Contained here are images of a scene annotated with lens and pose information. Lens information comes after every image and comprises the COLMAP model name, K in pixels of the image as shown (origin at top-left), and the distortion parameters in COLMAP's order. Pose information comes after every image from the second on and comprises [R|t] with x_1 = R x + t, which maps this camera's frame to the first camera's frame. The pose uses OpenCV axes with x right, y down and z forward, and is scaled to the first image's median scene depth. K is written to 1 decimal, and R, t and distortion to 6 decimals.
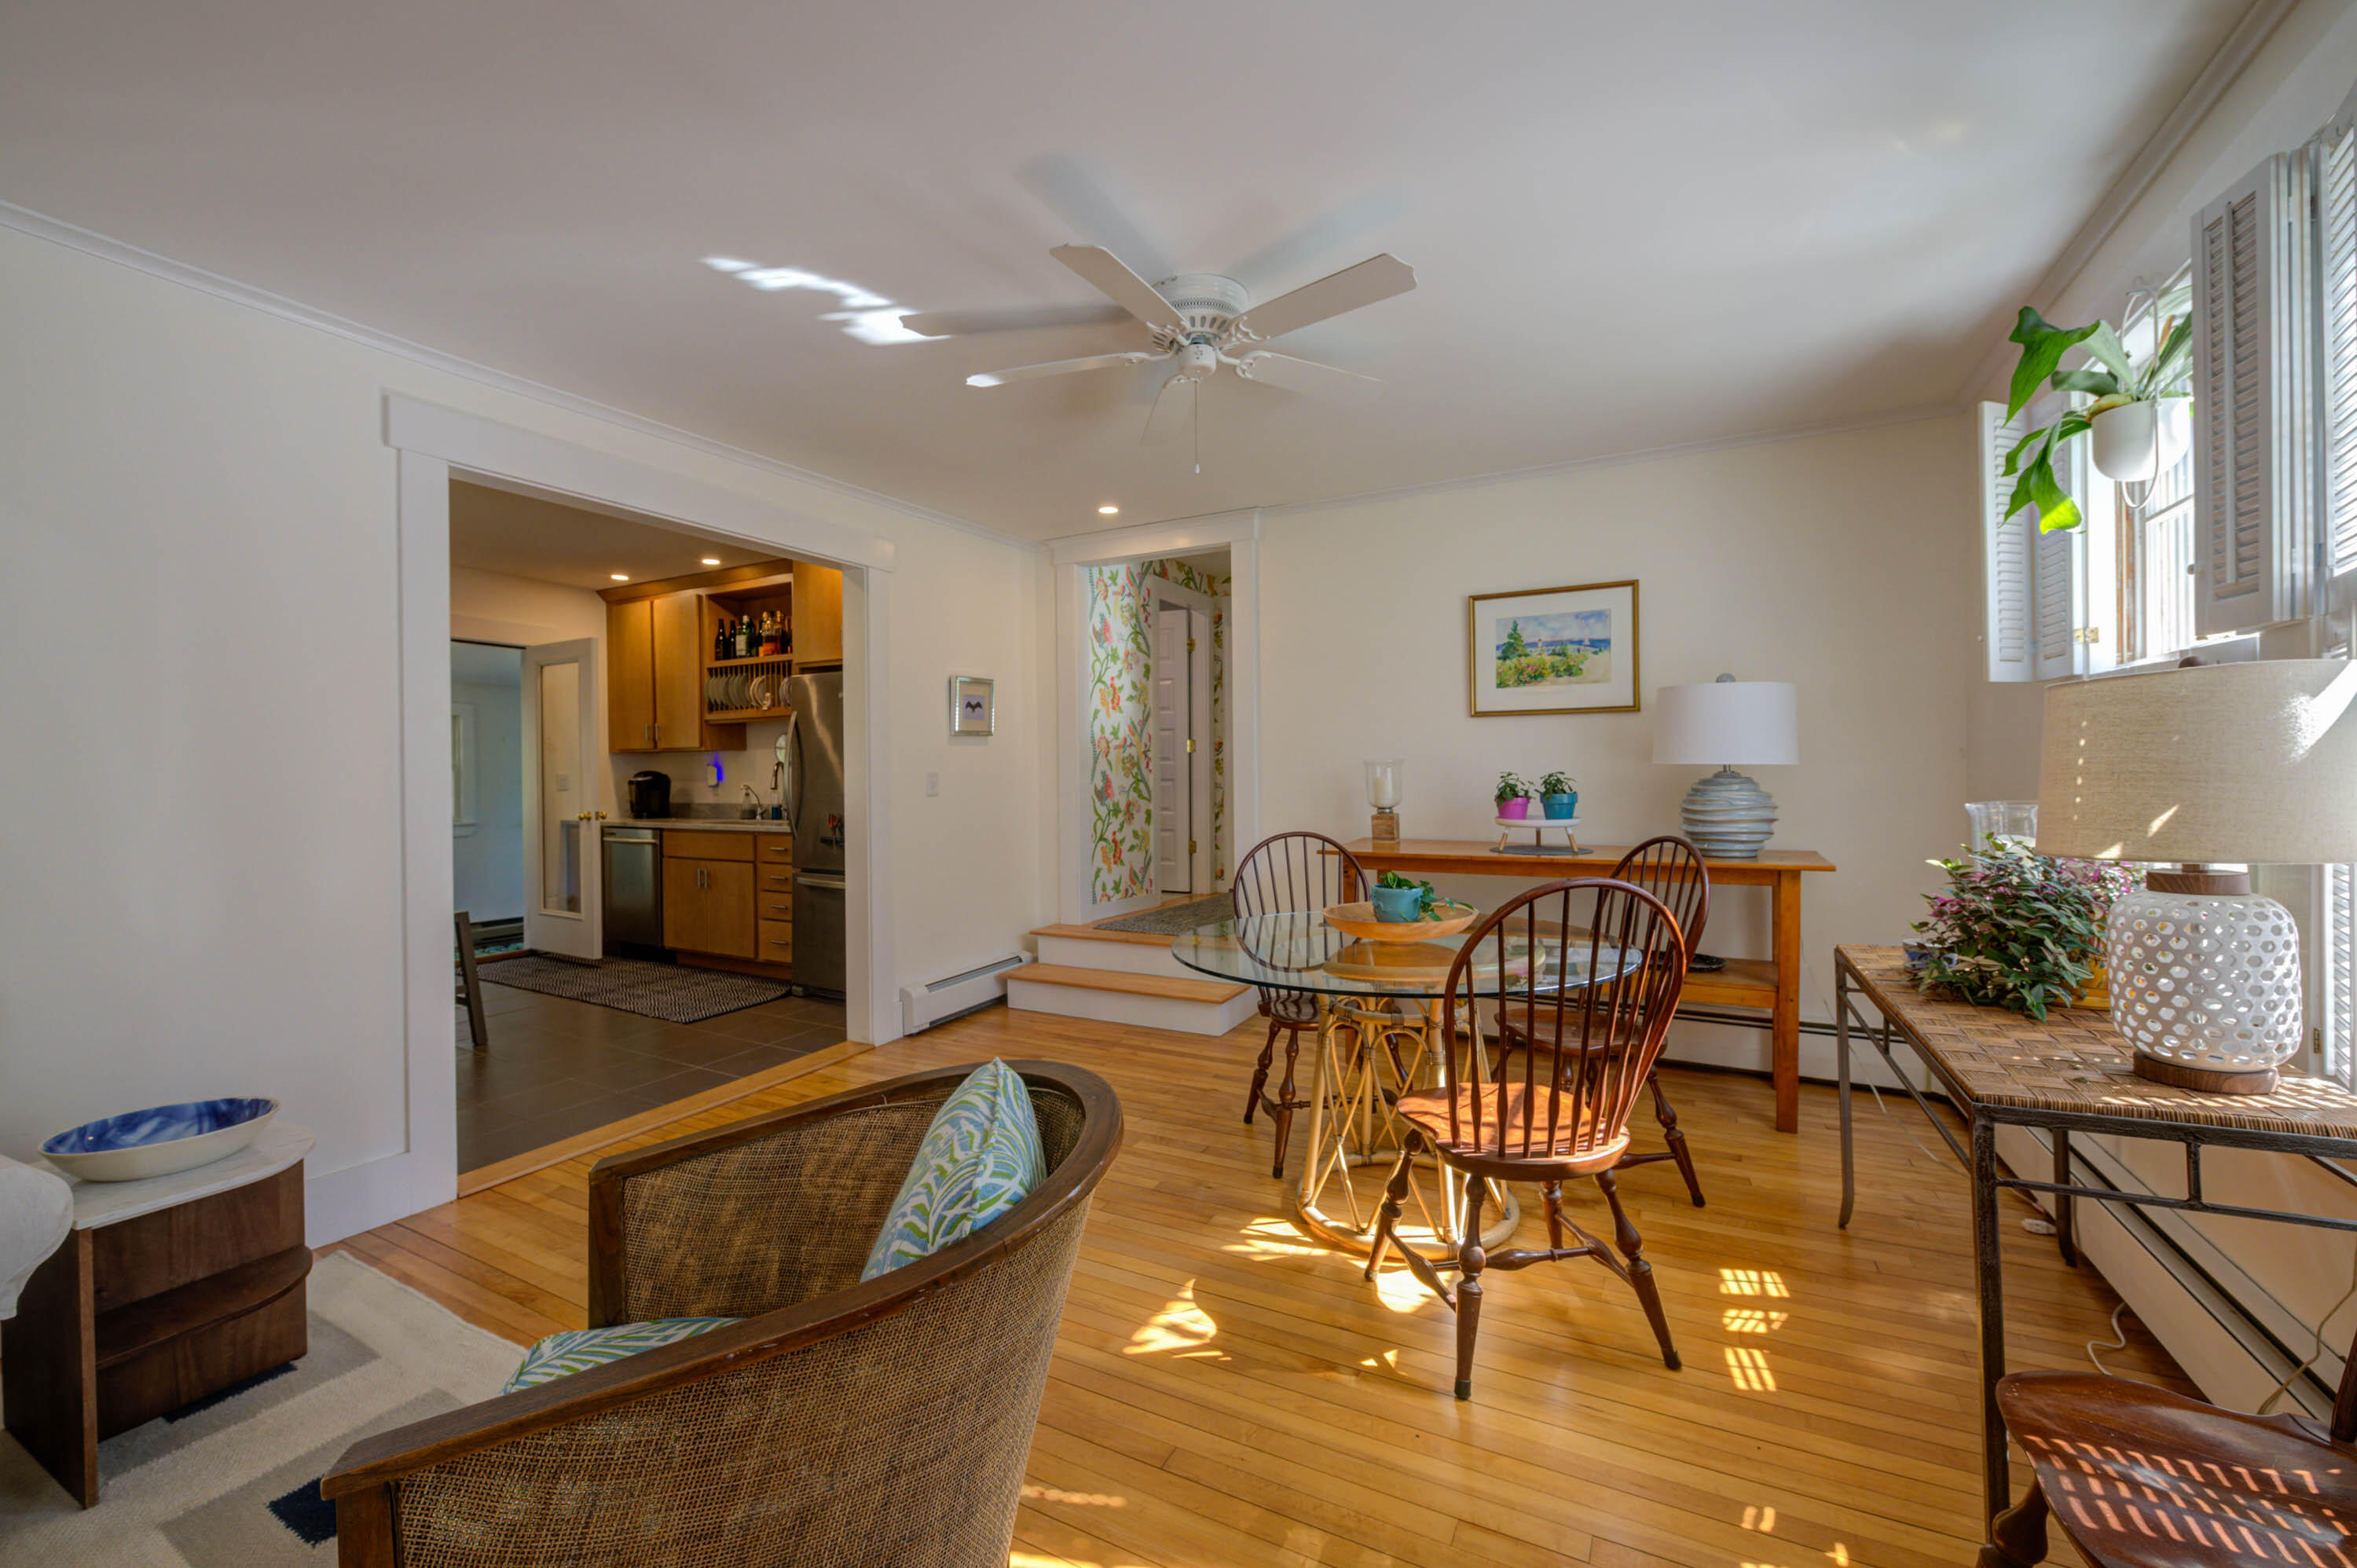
lens RADIAL K [[932.8, 0, 1177.1], [0, 932.8, 777.2], [0, 0, 1]] dist [-0.000567, -0.000713]
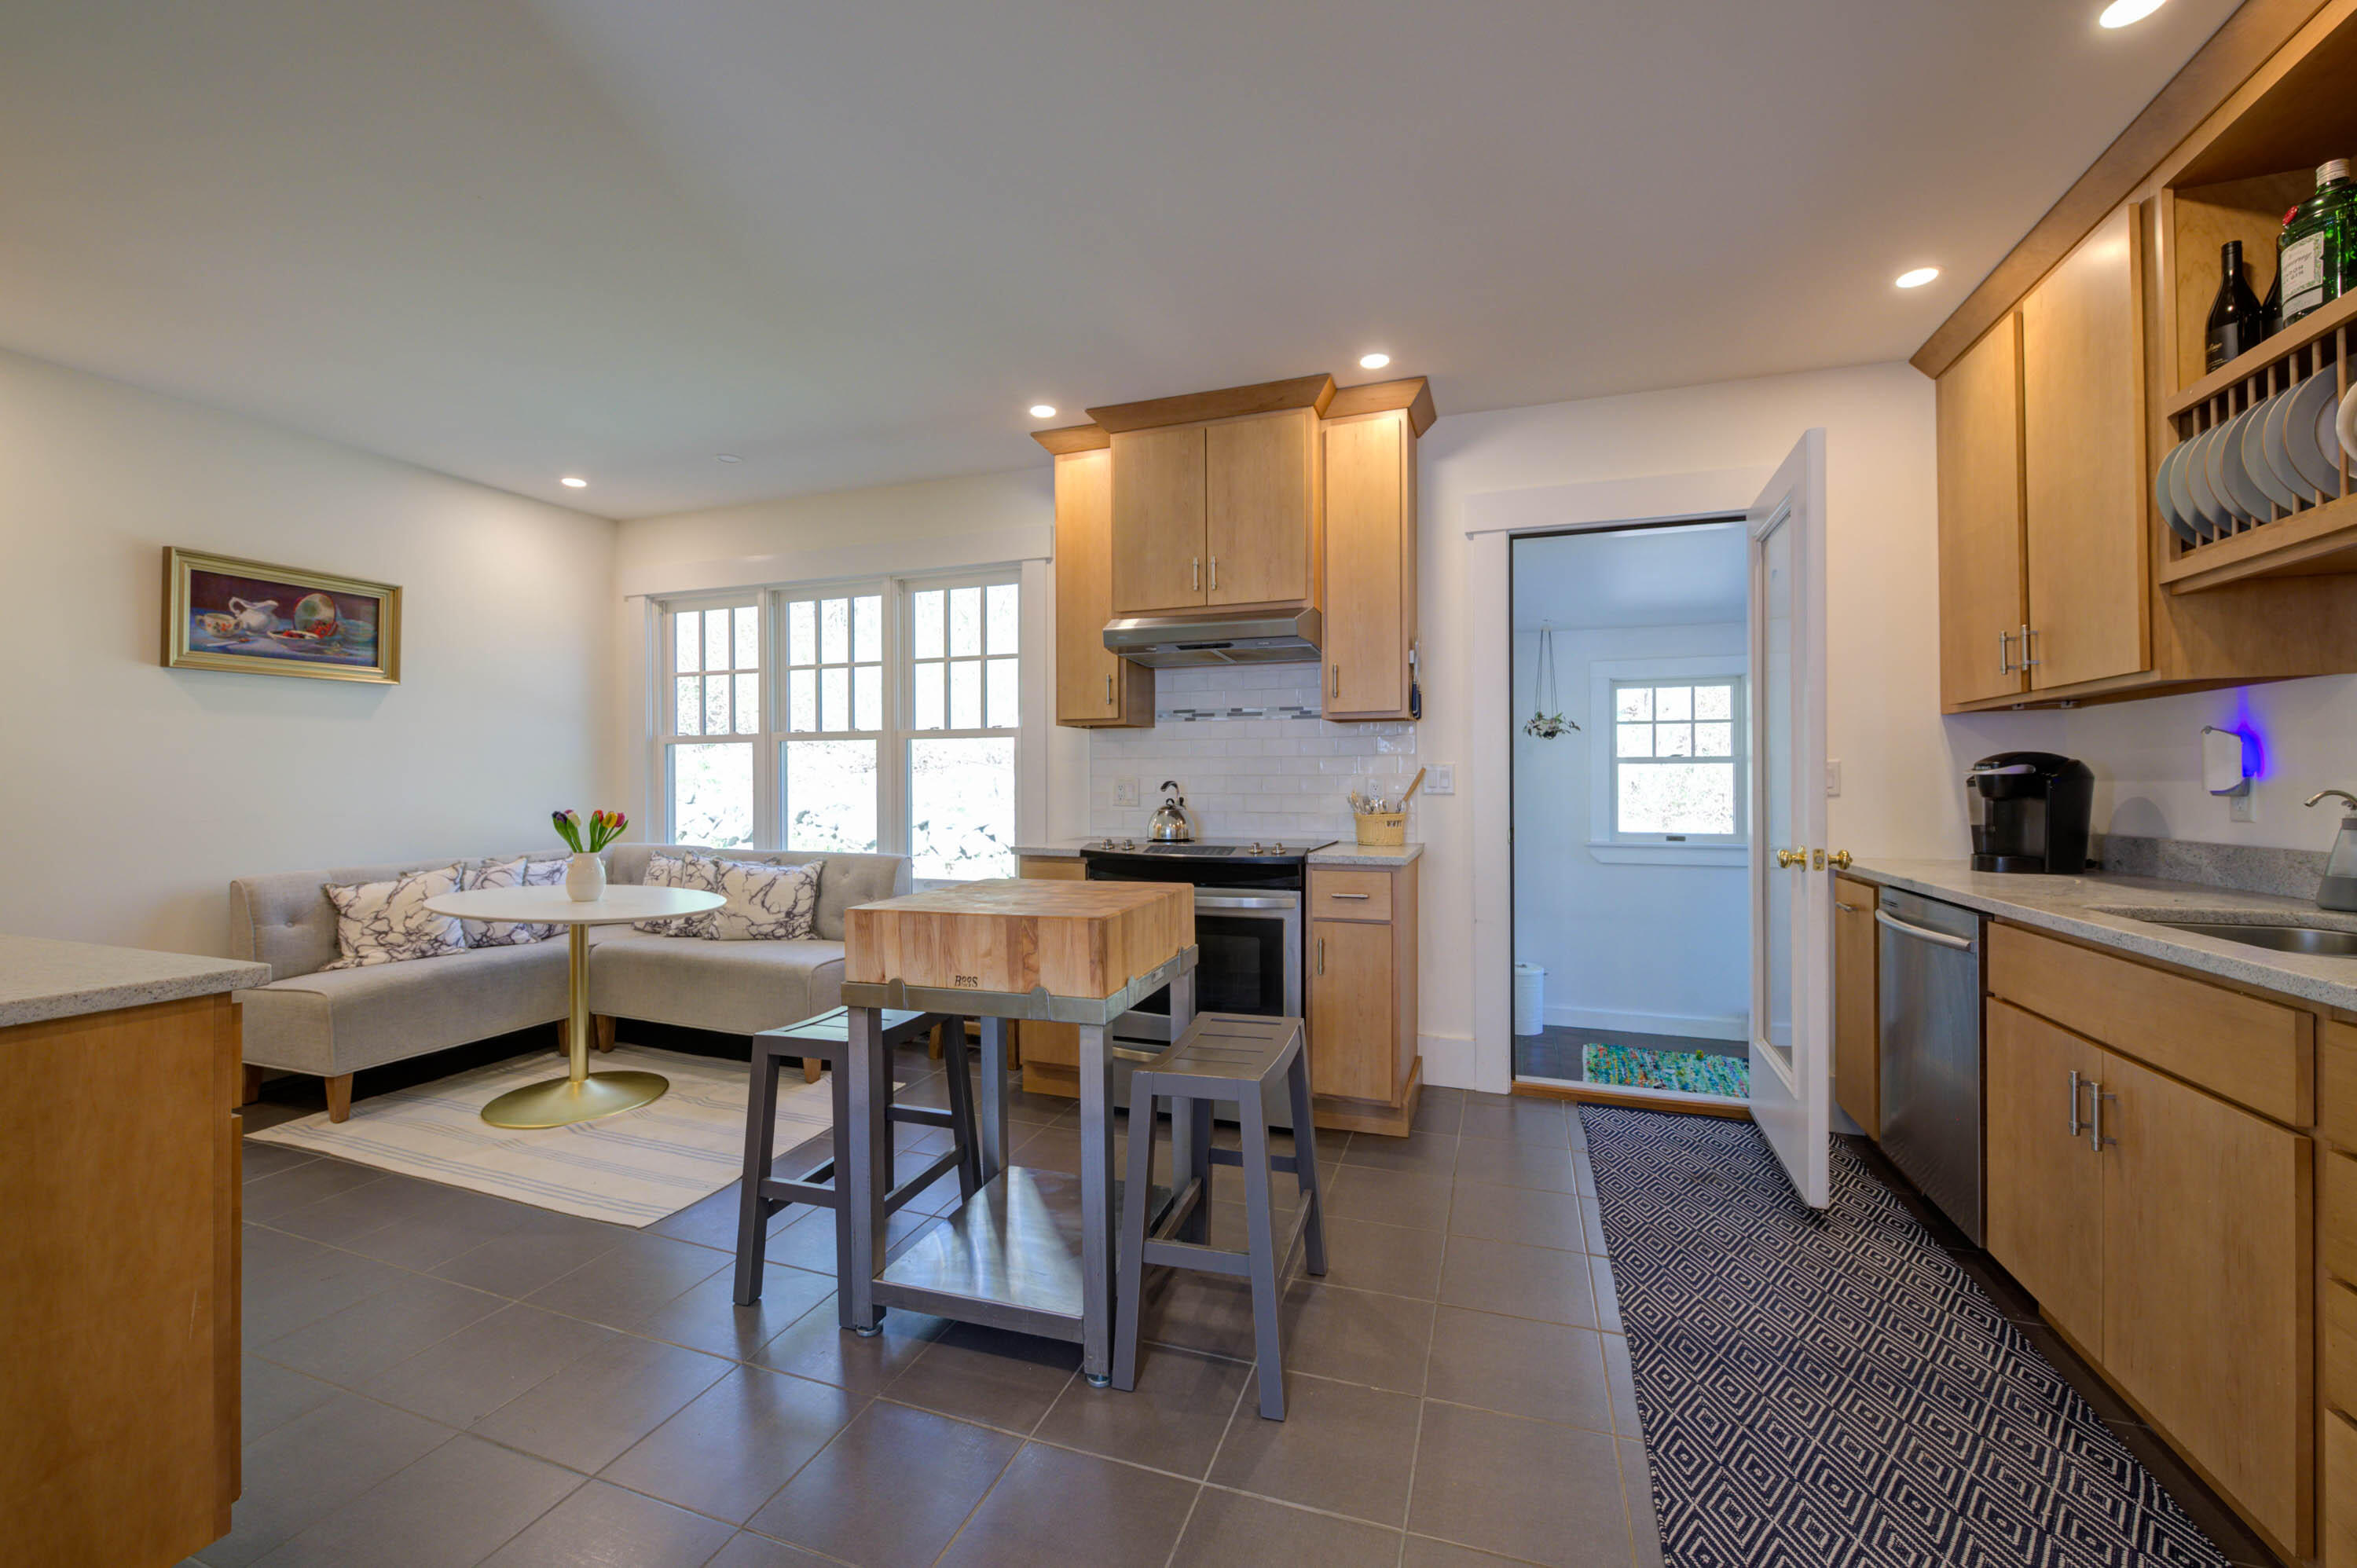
lens RADIAL K [[932.8, 0, 1181.4], [0, 932.8, 787.6], [0, 0, 1]] dist [-0.000567, -0.000713]
pose [[0.158526, 0.013753, -0.987259, -0.403371], [-0.002379, 0.999905, 0.013547, 0.007396], [0.987352, 0.000201, 0.158544, 1.018447]]
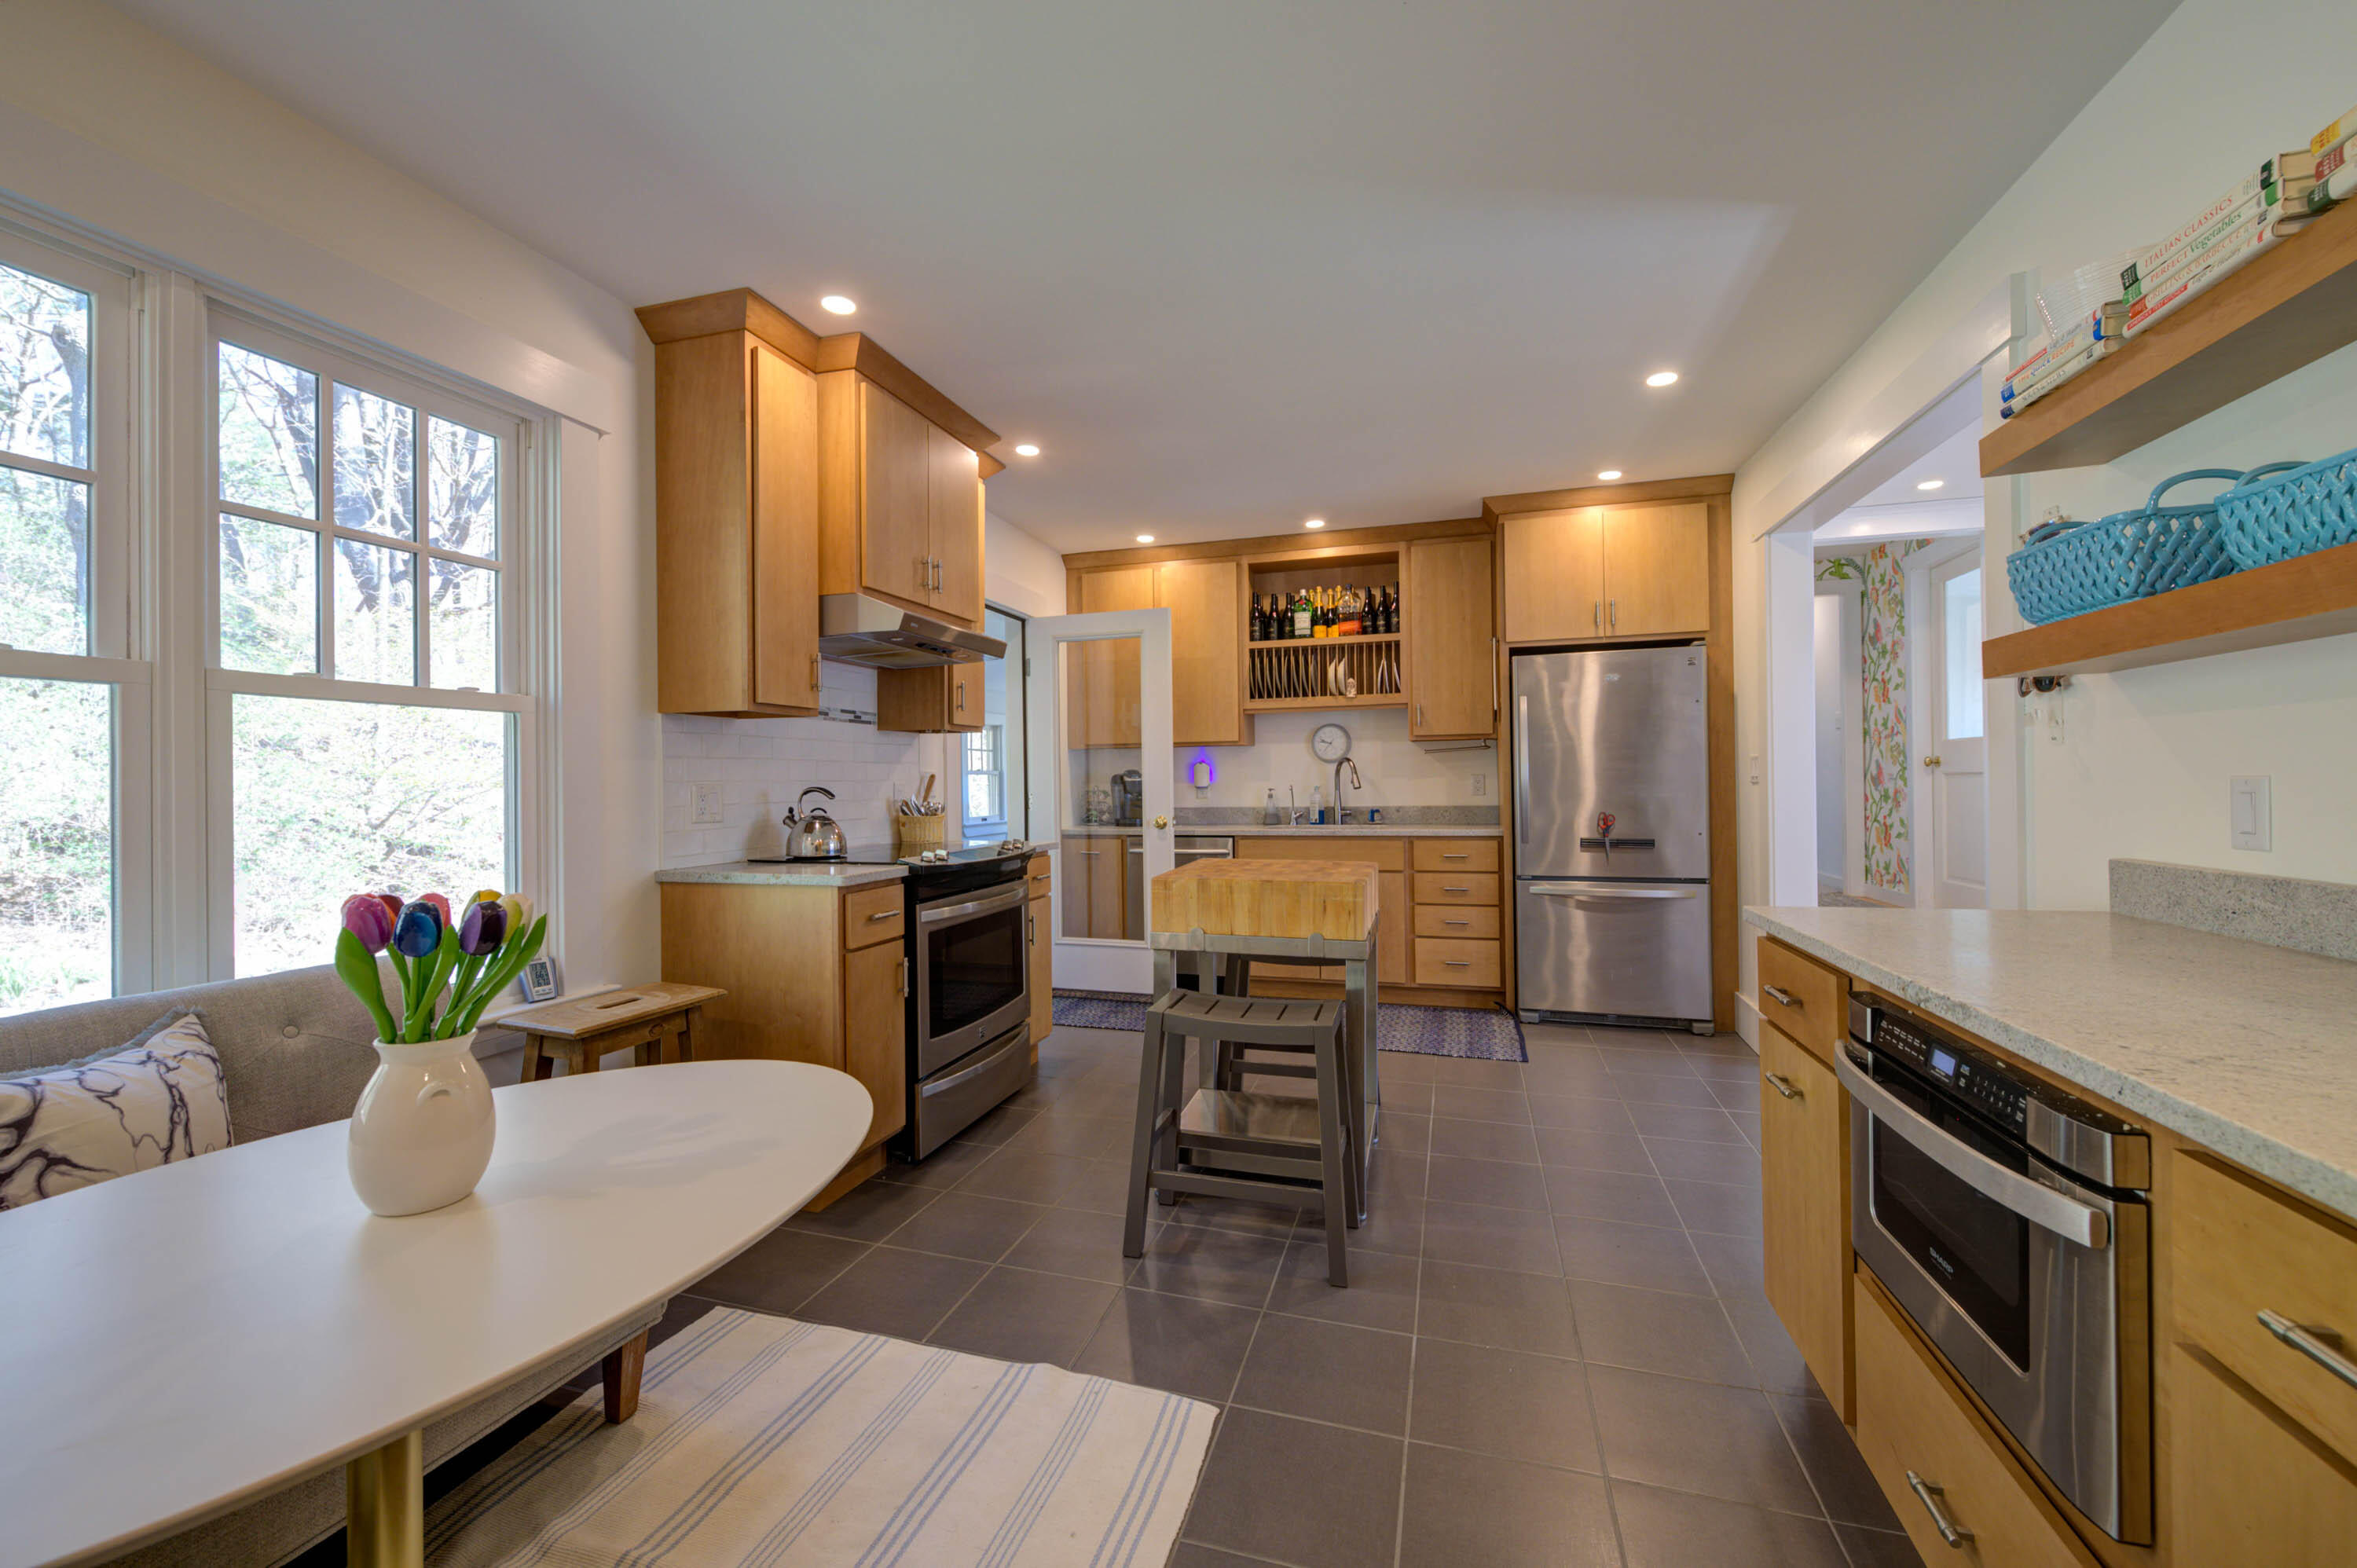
lens RADIAL K [[932.8, 0, 1180.1], [0, 932.8, 794.2], [0, 0, 1]] dist [-0.000567, -0.000713]
pose [[0.977120, -0.008337, 0.212524, -1.230113], [0.007108, 0.999953, 0.006546, 0.017235], [-0.212568, -0.004885, 0.977134, 0.287967]]
